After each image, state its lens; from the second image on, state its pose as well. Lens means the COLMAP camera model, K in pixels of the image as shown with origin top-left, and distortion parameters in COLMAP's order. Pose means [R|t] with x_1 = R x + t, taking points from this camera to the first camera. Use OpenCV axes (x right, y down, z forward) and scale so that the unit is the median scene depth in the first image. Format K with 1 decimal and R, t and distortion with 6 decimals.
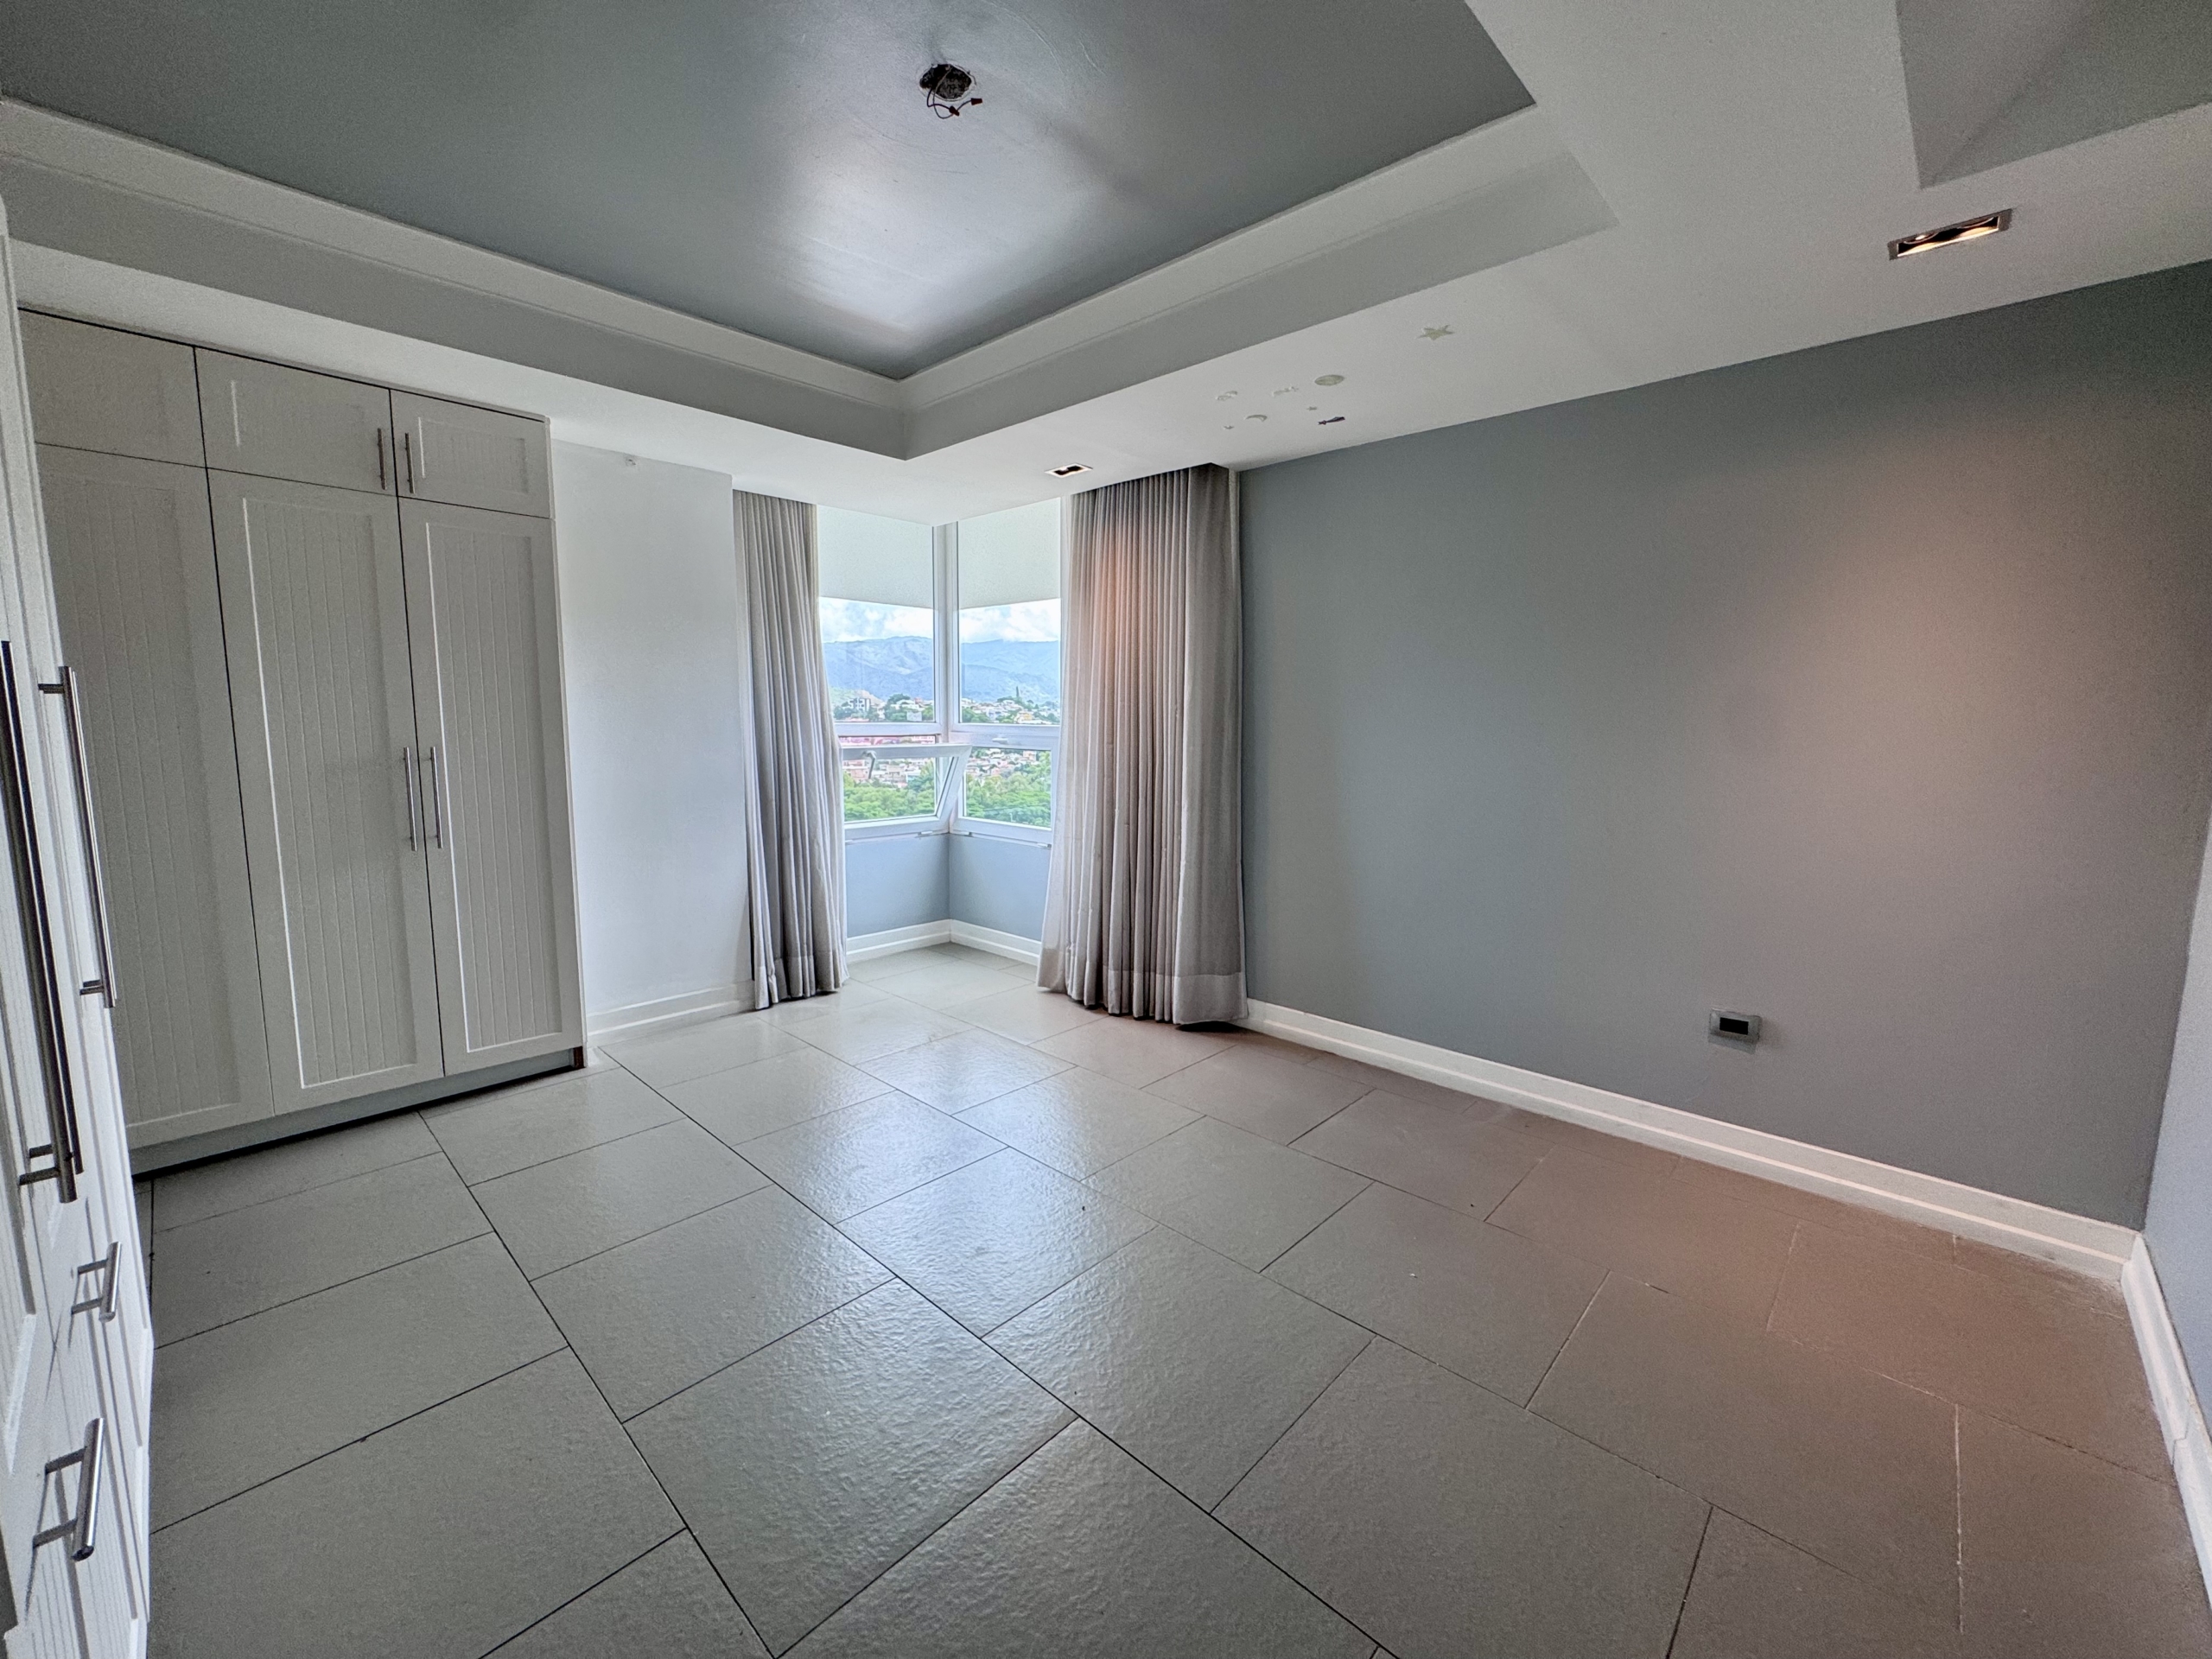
lens RADIAL K [[877.5, 0, 1102.9], [0, 877.5, 822.6], [0, 0, 1]] dist [-0.001688, 0.000054]
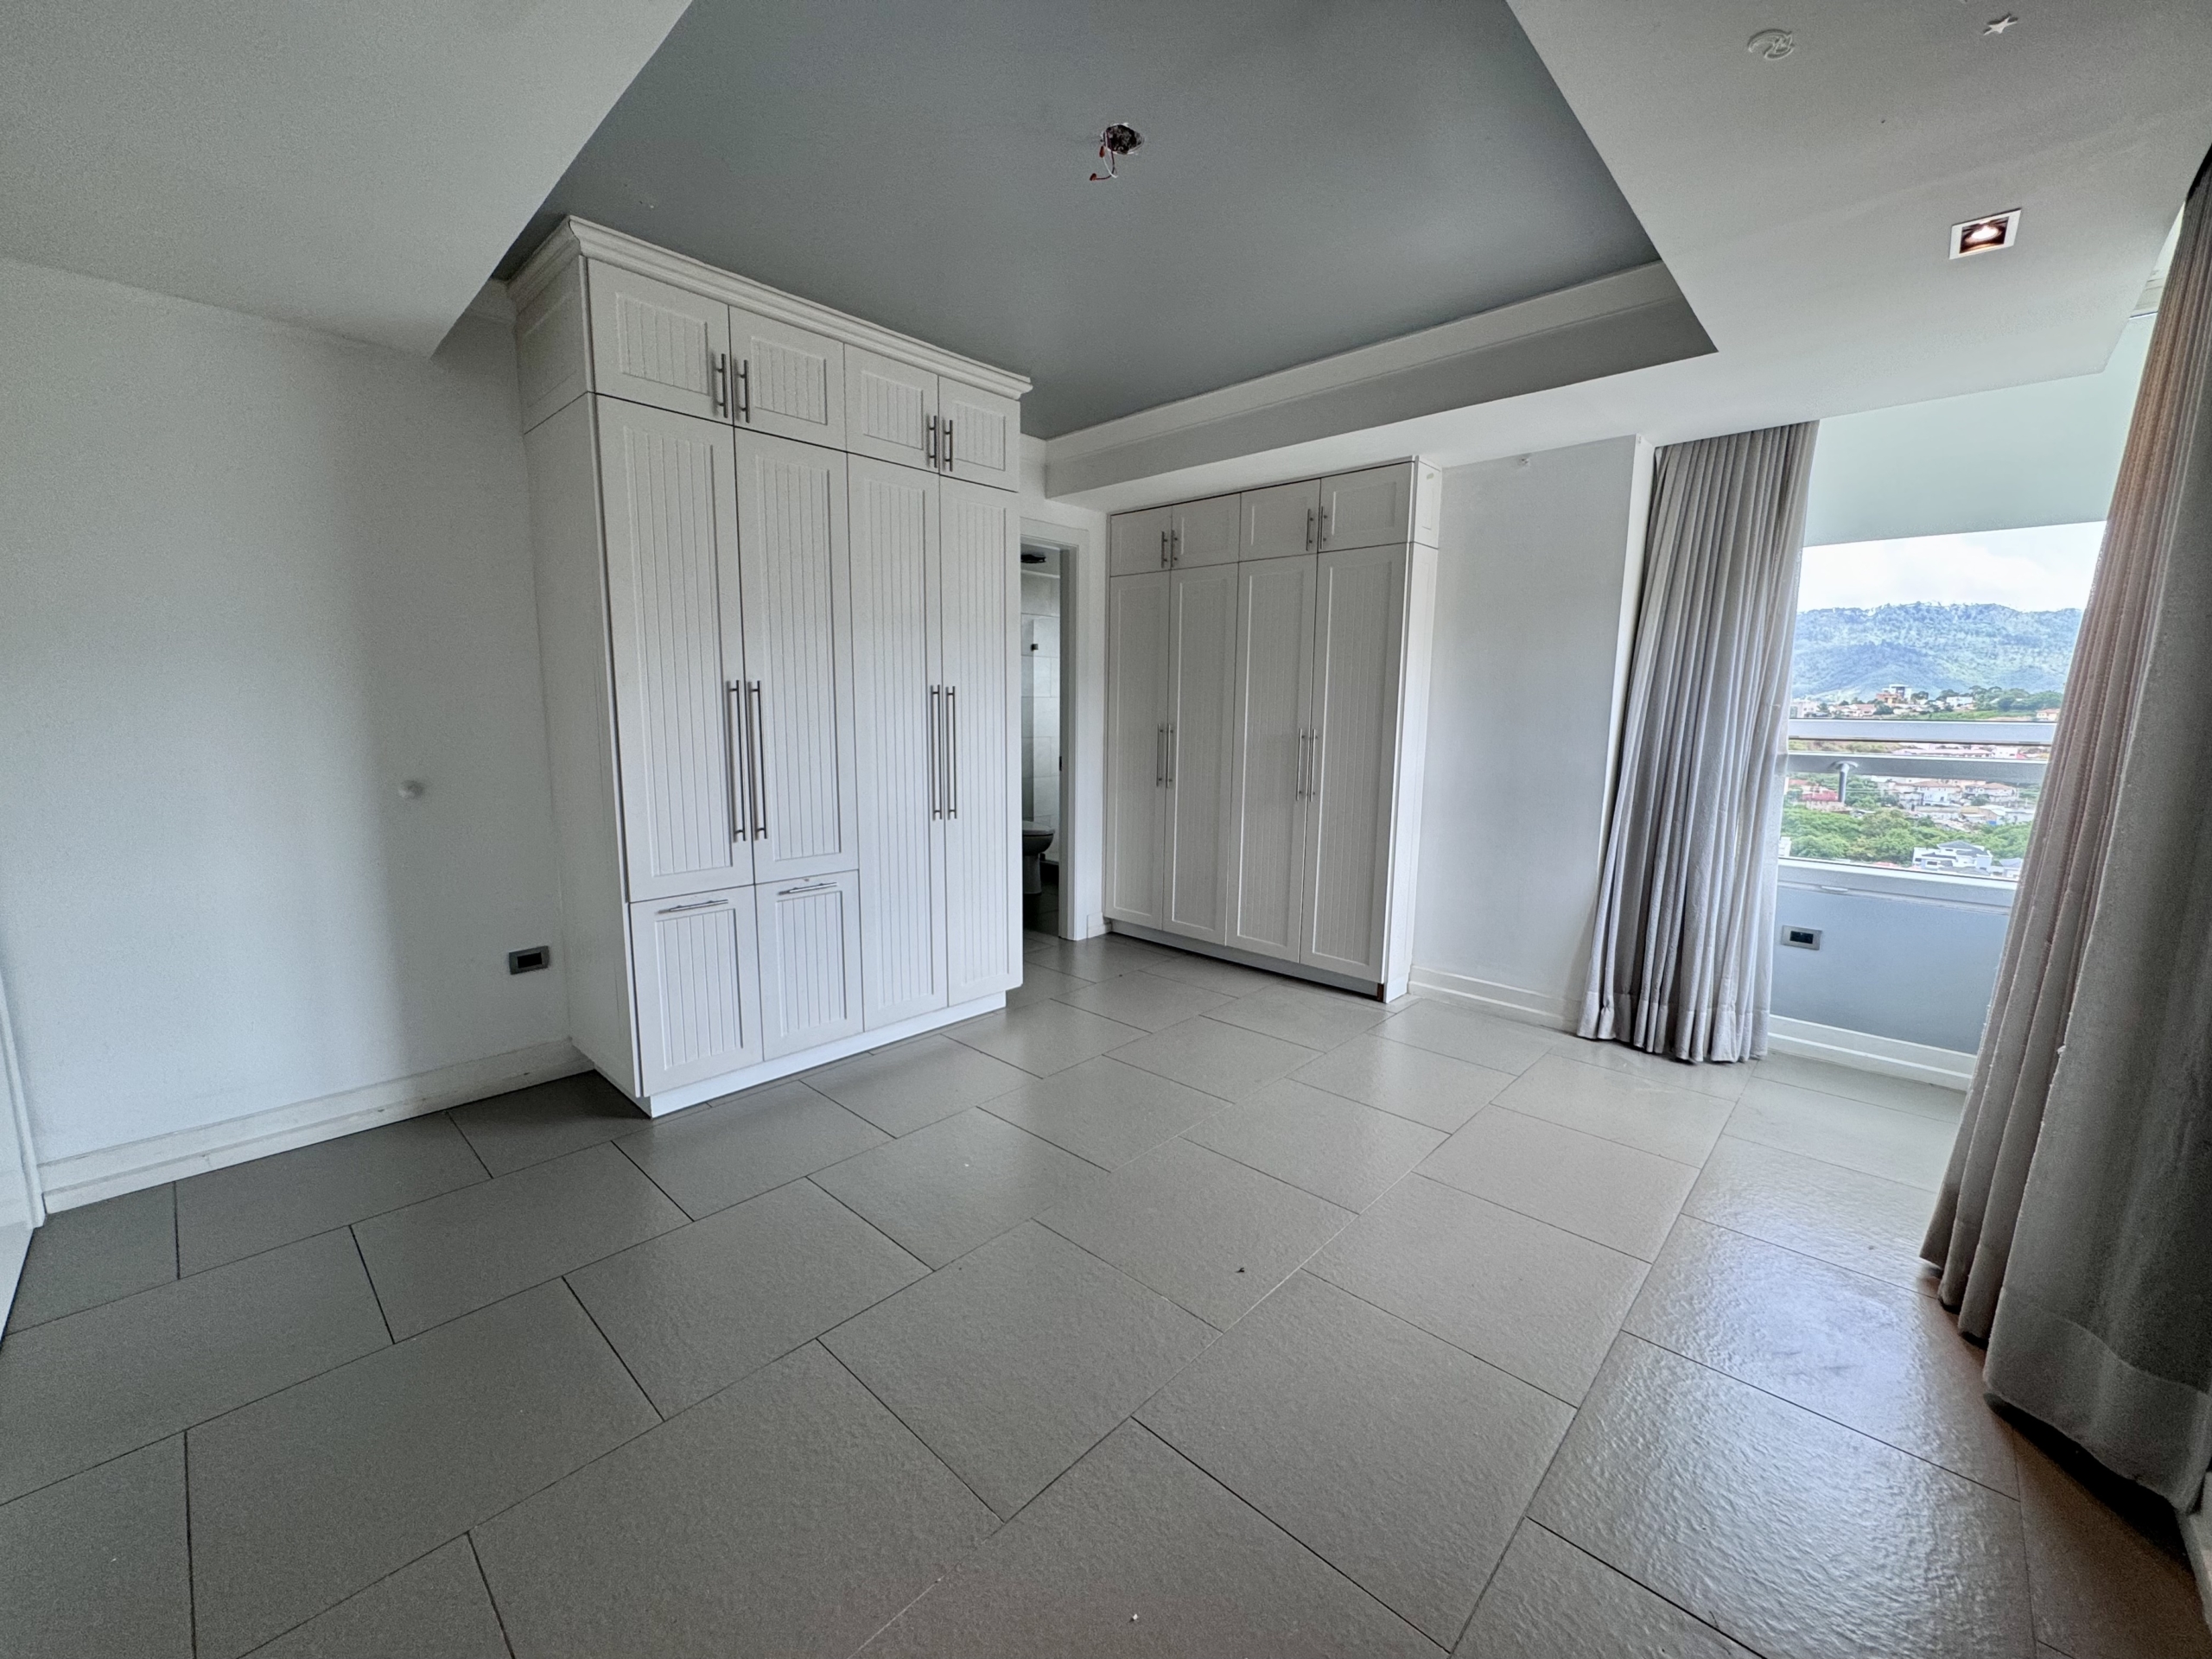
lens RADIAL K [[877.5, 0, 1102.9], [0, 877.5, 822.6], [0, 0, 1]] dist [-0.001688, 0.000054]
pose [[0.014052, 0.129660, -0.991459, 0.488369], [-0.129135, 0.983488, 0.126787, -0.055989], [0.991527, 0.126250, 0.030564, 0.489340]]
